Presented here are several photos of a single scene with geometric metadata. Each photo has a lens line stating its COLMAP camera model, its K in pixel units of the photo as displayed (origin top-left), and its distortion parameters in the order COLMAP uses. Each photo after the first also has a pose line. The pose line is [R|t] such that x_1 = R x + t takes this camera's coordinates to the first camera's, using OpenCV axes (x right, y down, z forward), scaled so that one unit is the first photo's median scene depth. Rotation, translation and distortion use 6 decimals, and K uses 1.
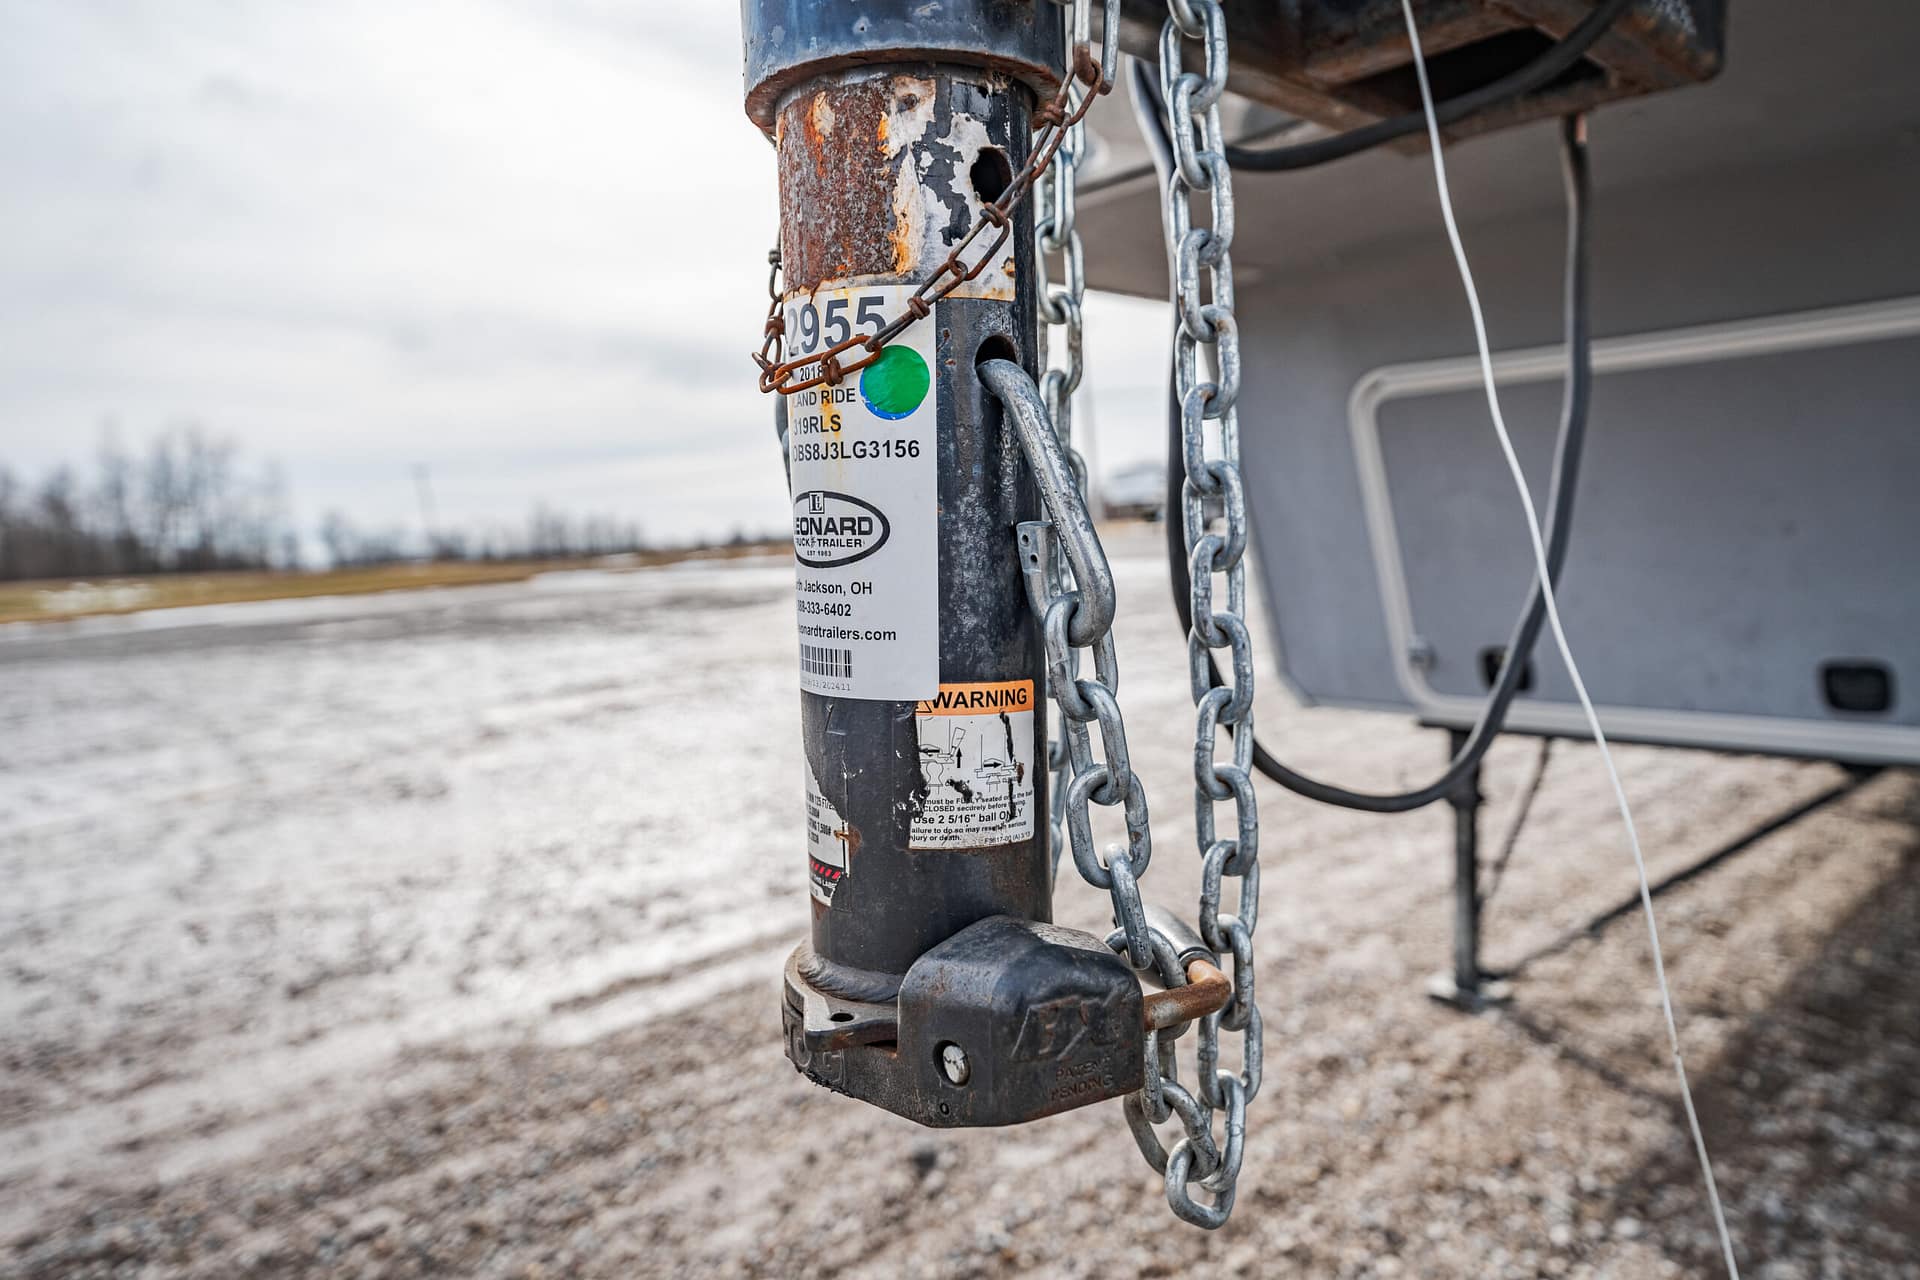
lens RADIAL K [[1266.8, 0, 988.1], [0, 1266.8, 641.9], [0, 0, 1]] dist [0.003035, 0.001603]
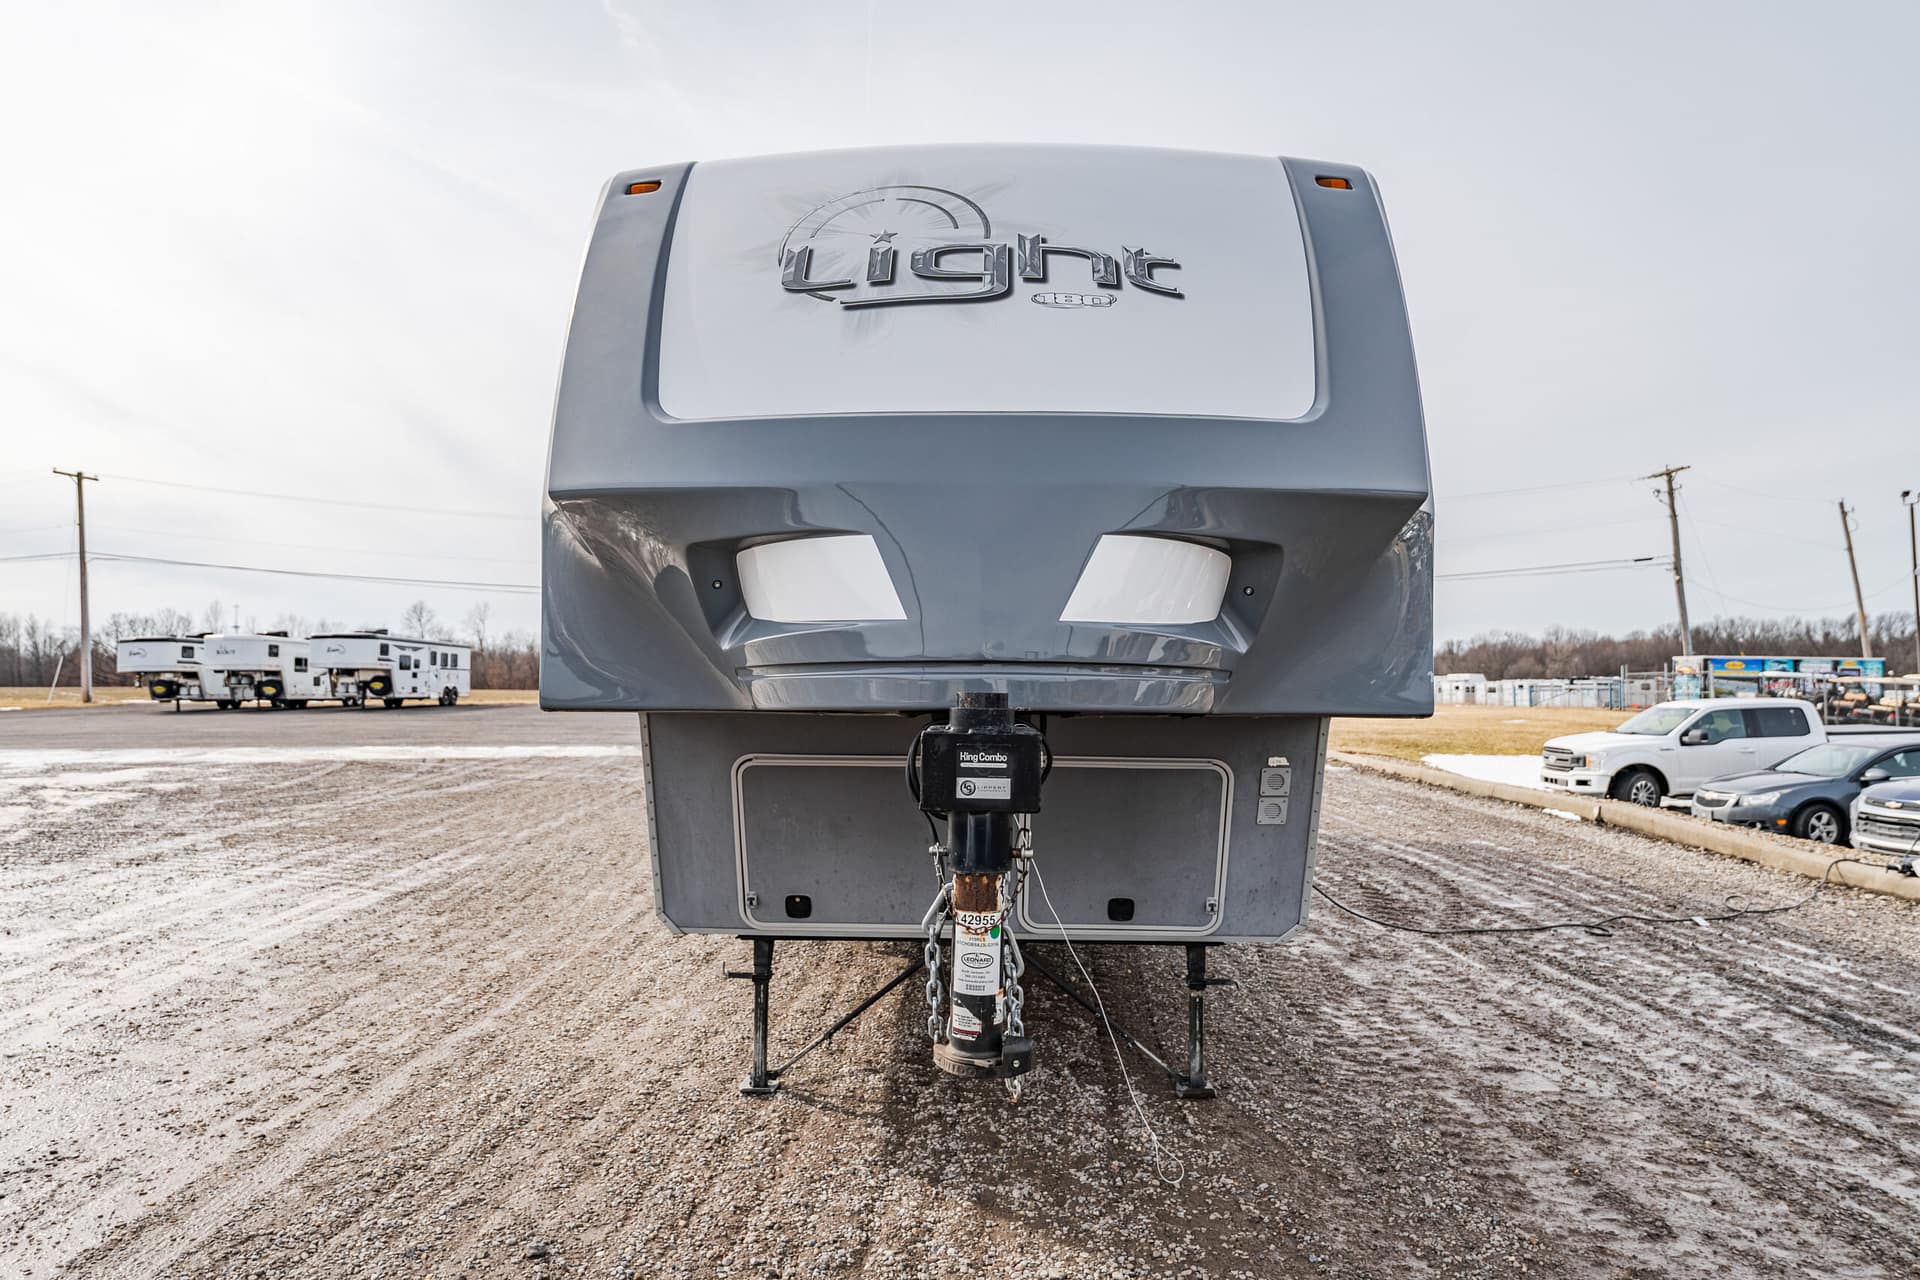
lens RADIAL K [[1080.0, 0, 952.3], [0, 1080.0, 649.3], [0, 0, 1]] dist [0.004489, -0.000555]
pose [[0.712502, 0.077710, 0.697354, -0.584952], [0.026833, 0.990104, -0.137748, -0.129375], [-0.701157, 0.116858, 0.703366, -0.366875]]
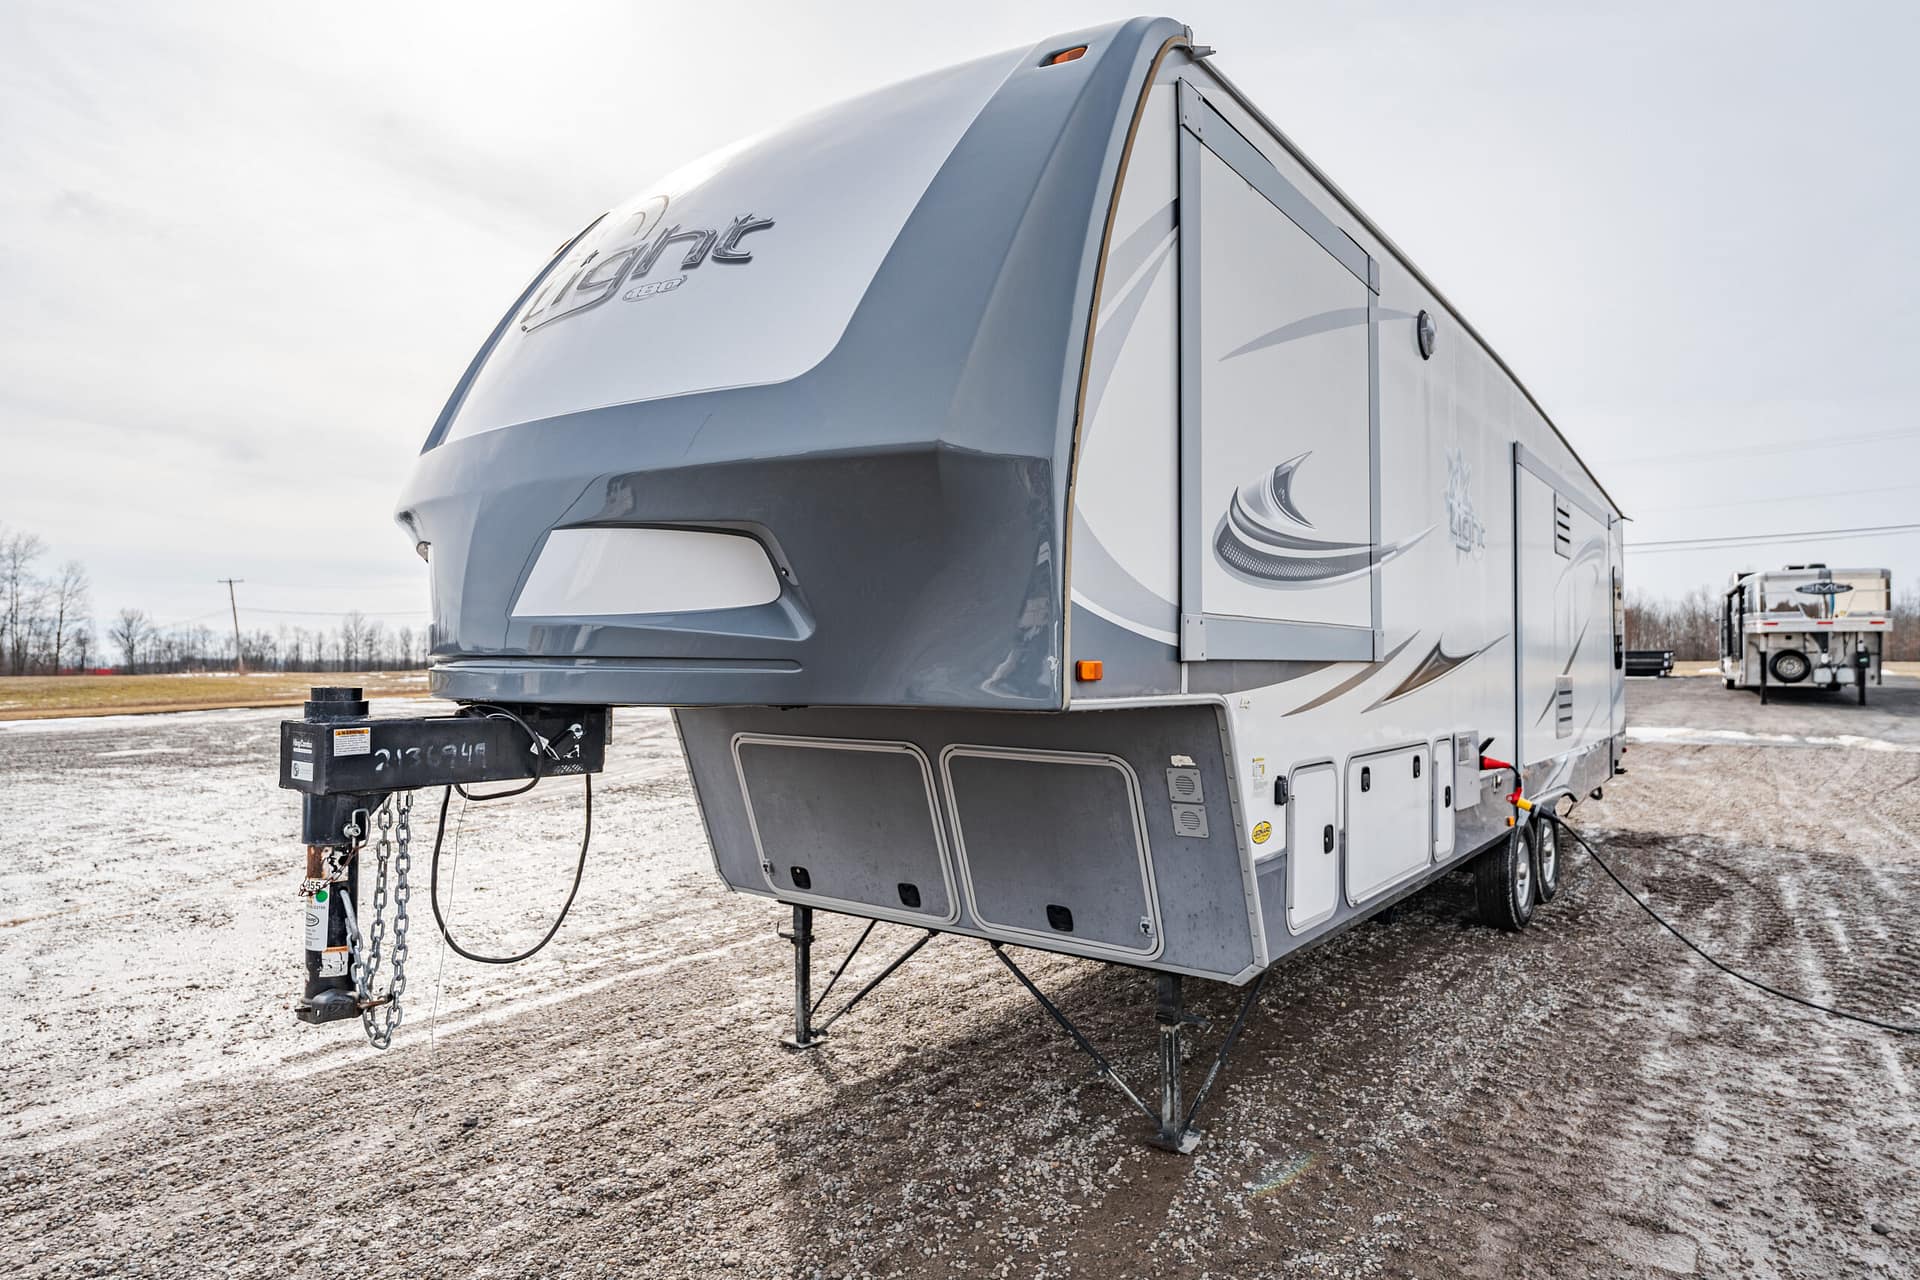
lens RADIAL K [[1107.2, 0, 963.1], [0, 1107.2, 646.1], [0, 0, 1]] dist [-0.003464, 0.002941]
pose [[0.984961, 0.045860, 0.166581, 0.342056], [-0.027224, 0.993281, -0.112479, -0.150733], [-0.170620, 0.106253, 0.979591, -0.818946]]
